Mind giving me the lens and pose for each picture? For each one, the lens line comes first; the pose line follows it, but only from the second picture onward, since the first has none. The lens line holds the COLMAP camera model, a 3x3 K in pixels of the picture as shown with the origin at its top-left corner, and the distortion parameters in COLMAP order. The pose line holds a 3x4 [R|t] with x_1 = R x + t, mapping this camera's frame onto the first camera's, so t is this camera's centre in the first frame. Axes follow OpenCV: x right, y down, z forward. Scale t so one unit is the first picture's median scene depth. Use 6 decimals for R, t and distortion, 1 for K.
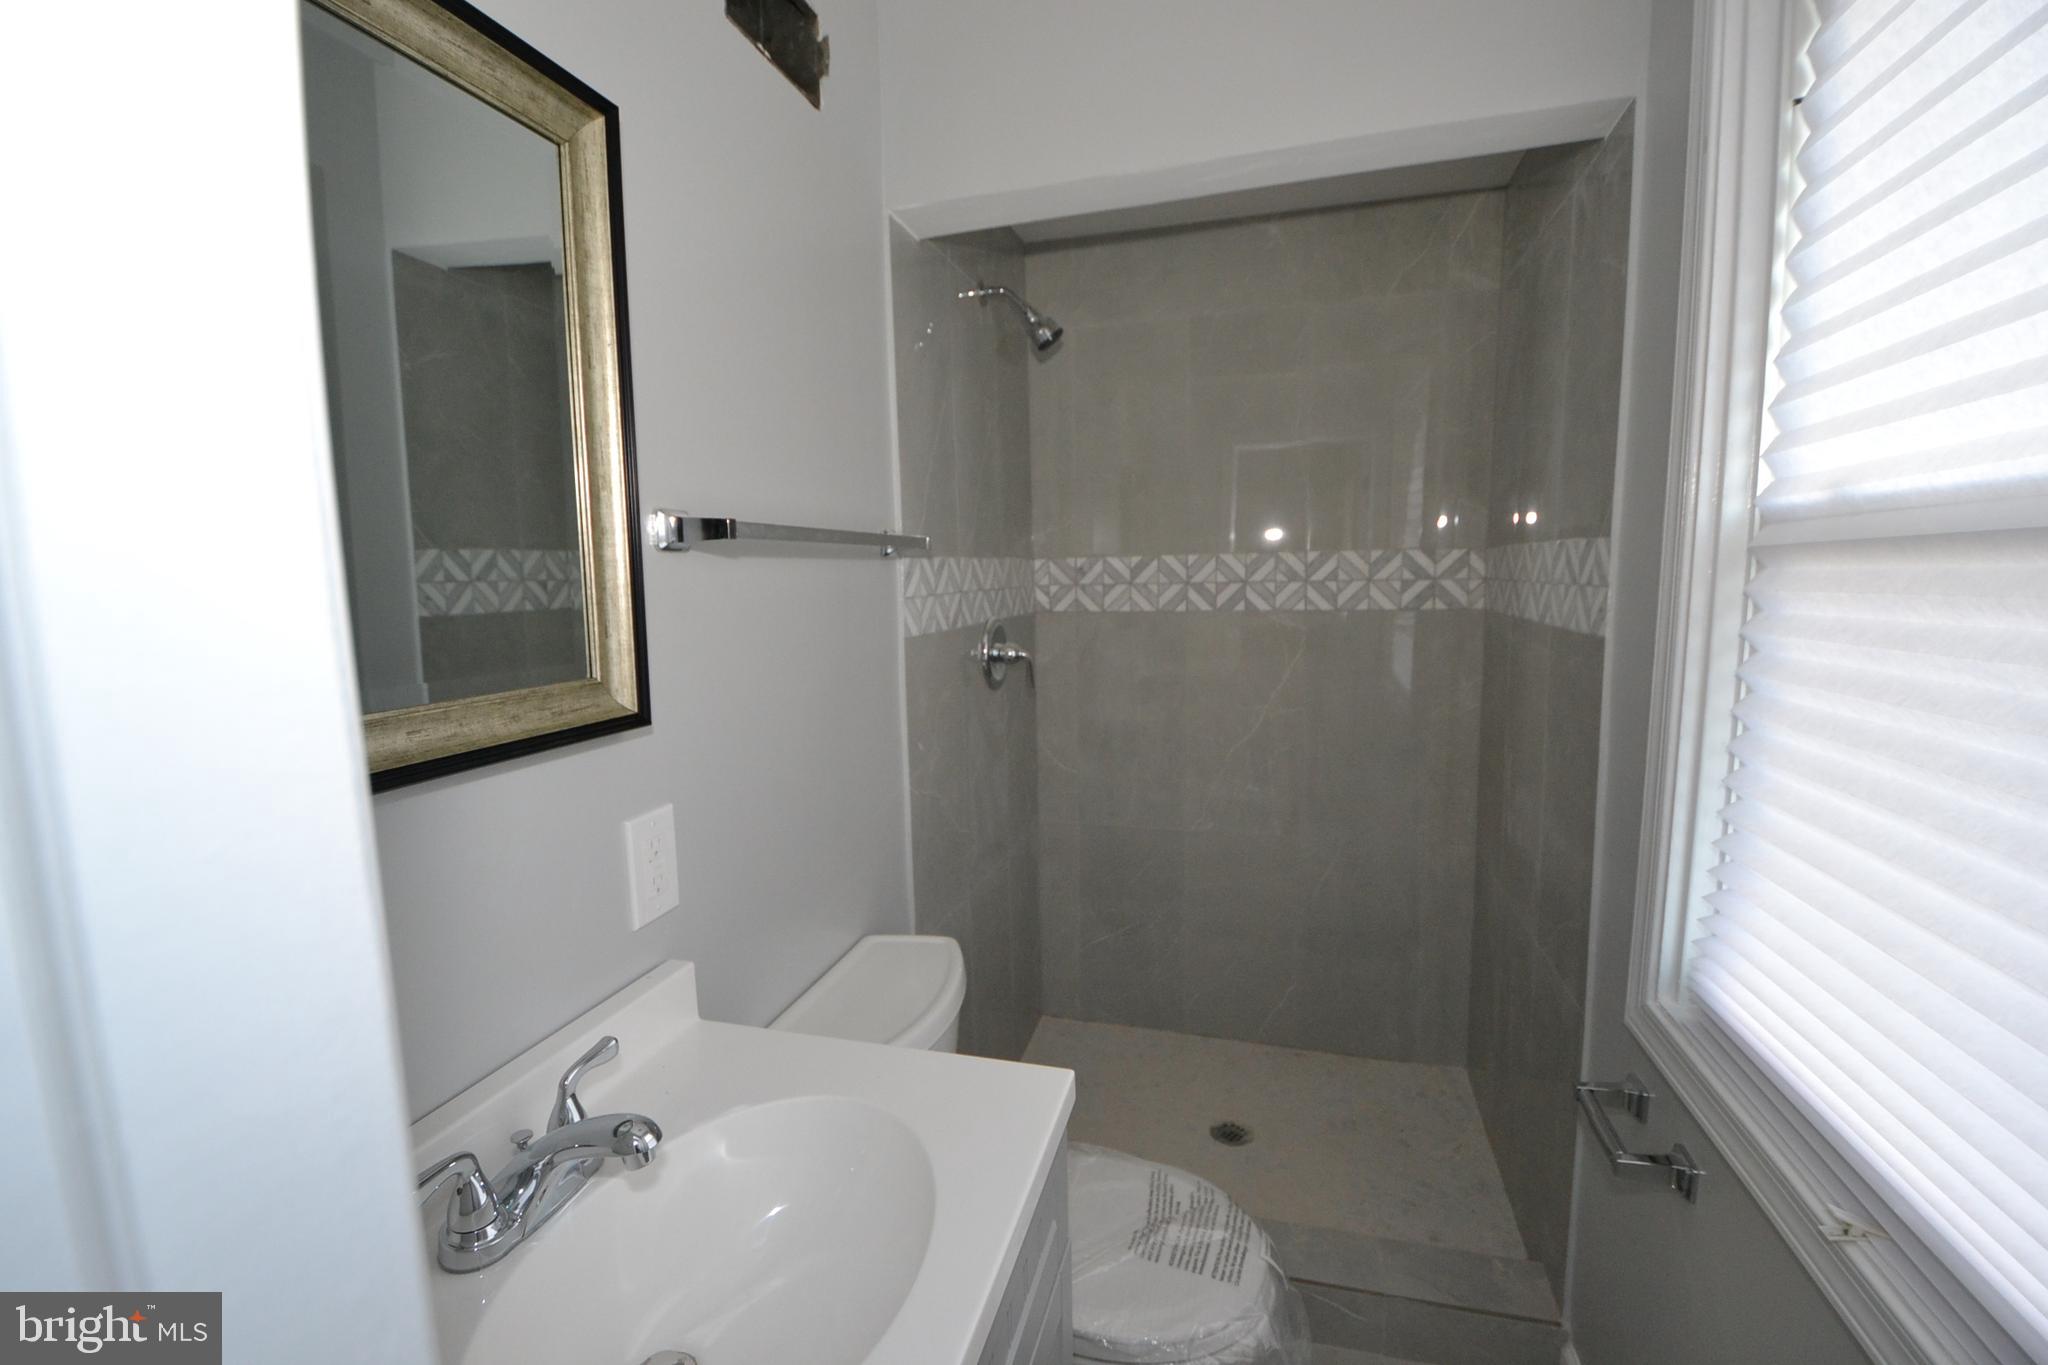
lens RADIAL K [[904.4, 0, 1011.1], [0, 904.4, 688.7], [0, 0, 1]] dist [0.017087, -0.024823]
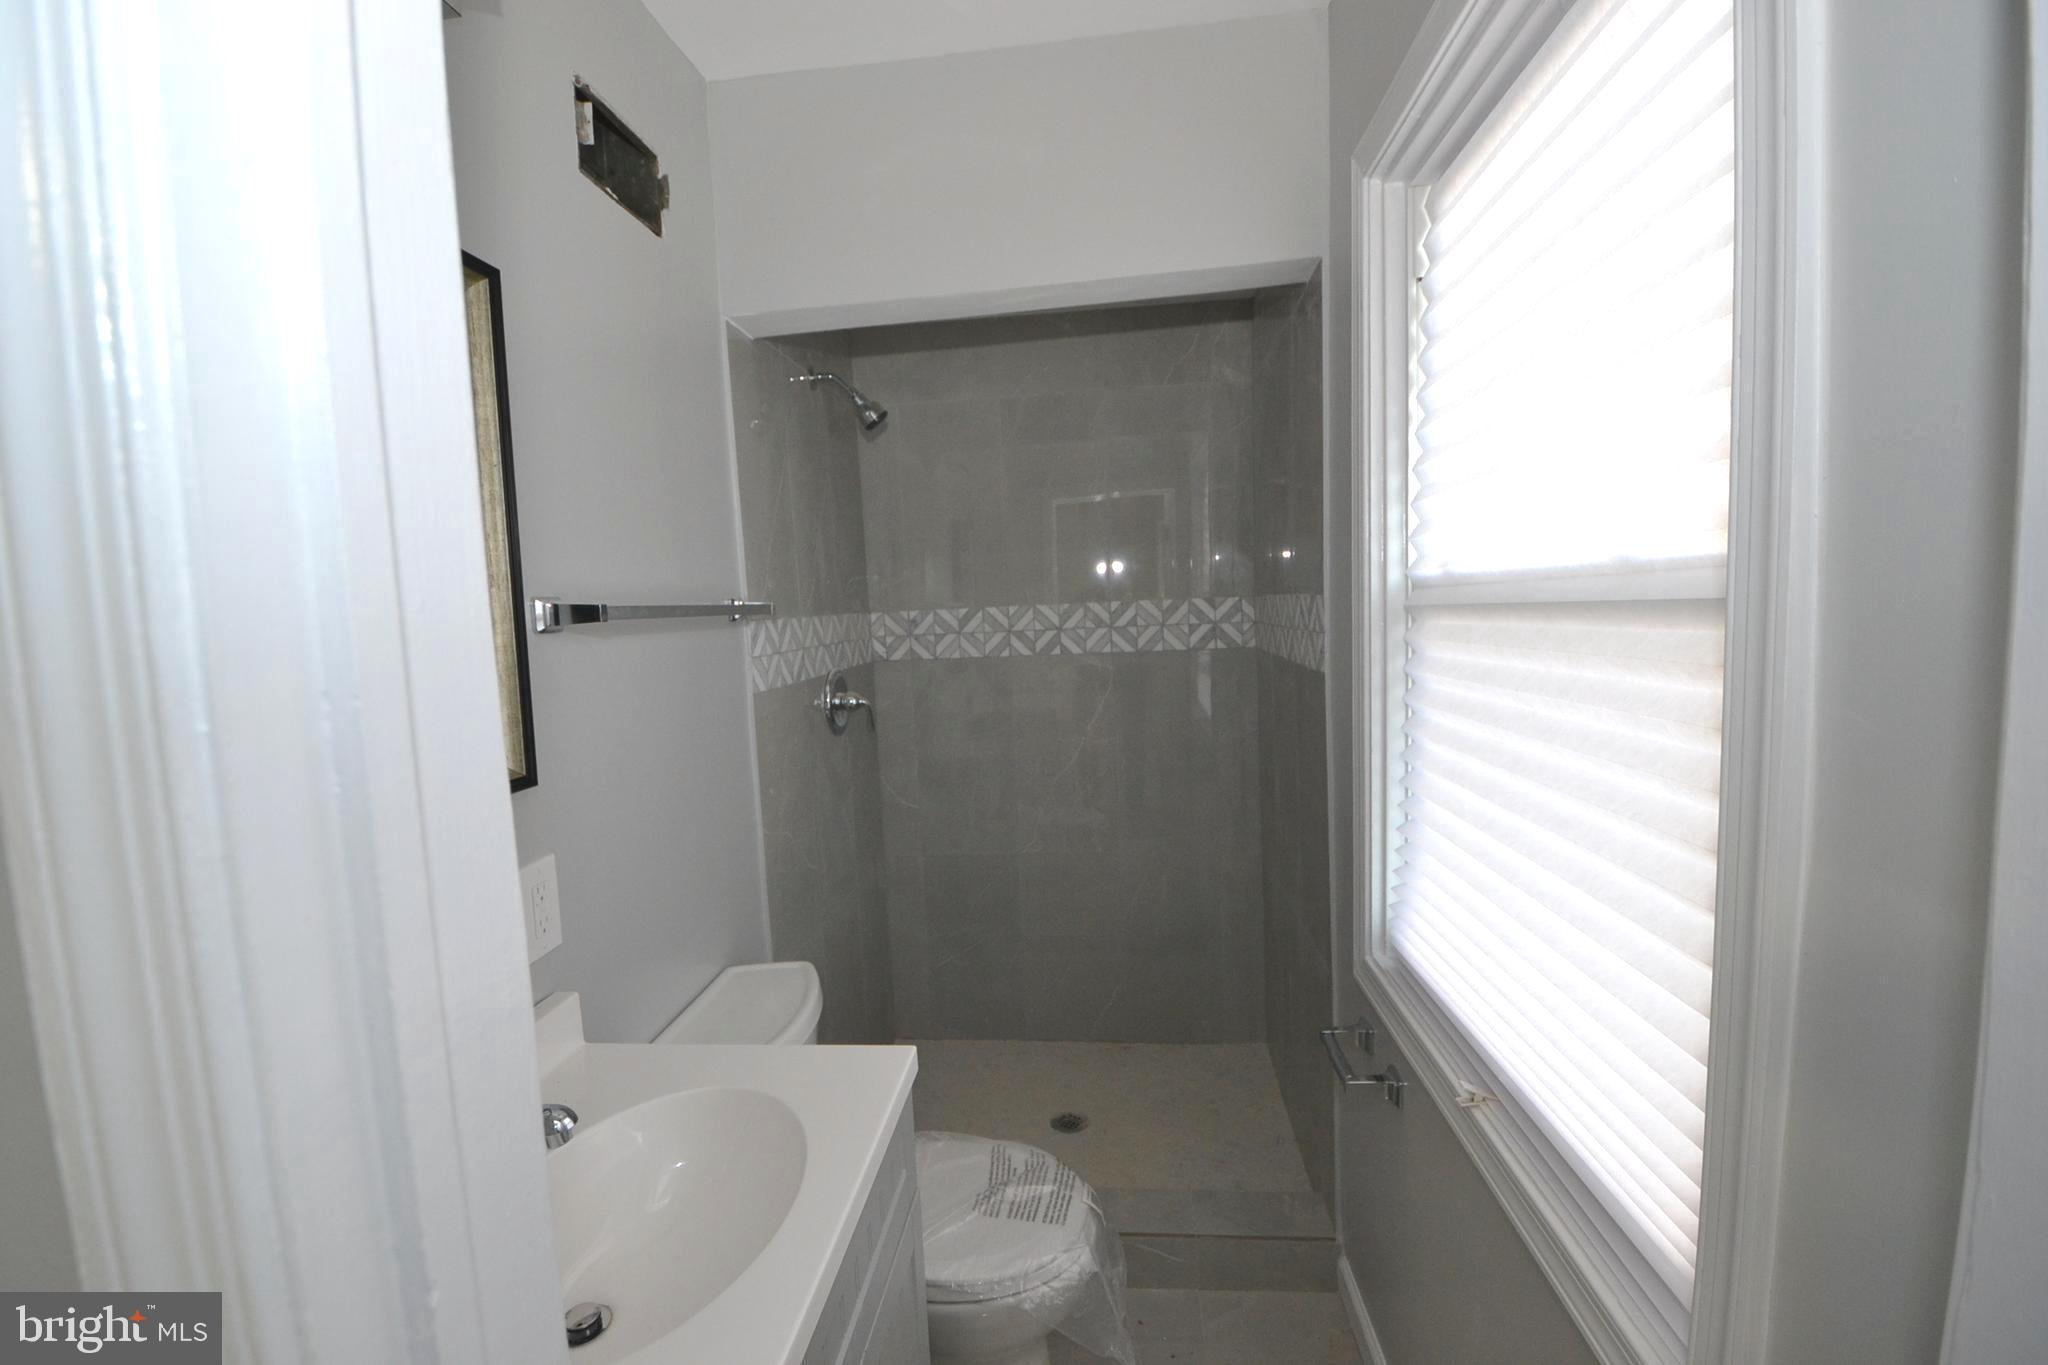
lens RADIAL K [[904.4, 0, 1011.1], [0, 904.4, 688.7], [0, 0, 1]] dist [0.017087, -0.024823]
pose [[0.984325, -0.039675, 0.171842, 0.002020], [0.046565, 0.998257, -0.036246, -0.006695], [-0.170105, 0.043680, 0.984457, -0.126811]]
